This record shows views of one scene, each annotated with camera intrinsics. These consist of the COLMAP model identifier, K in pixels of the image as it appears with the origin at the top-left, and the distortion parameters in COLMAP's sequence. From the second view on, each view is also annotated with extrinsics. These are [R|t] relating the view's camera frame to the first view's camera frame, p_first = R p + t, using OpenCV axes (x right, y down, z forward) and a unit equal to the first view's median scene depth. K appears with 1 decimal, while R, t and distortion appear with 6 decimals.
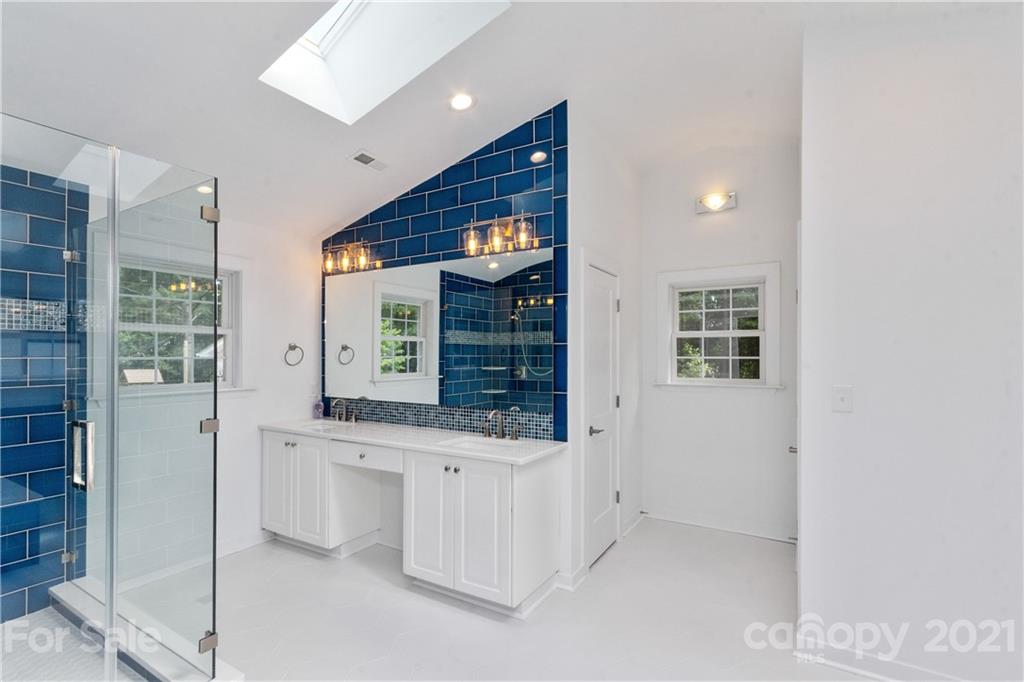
lens RADIAL K [[474.7, 0, 513.6], [0, 474.7, 343.7], [0, 0, 1]] dist [0.012454, 0.000311]
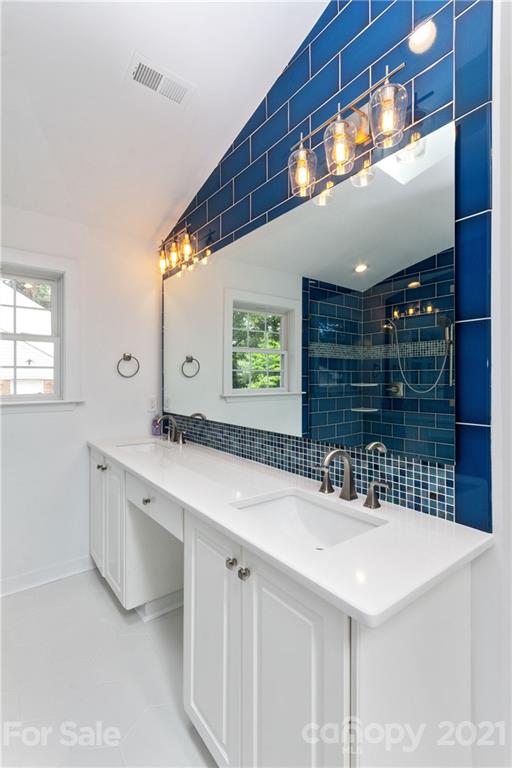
lens RADIAL K [[356.0, 0, 262.4], [0, 356.0, 376.0], [0, 0, 1]] dist [0.012454, 0.000311]
pose [[0.936578, -0.004557, -0.350431, 0.017492], [0.010278, 0.999843, 0.014466, 0.030123], [0.350310, -0.017151, 0.936477, 0.373744]]
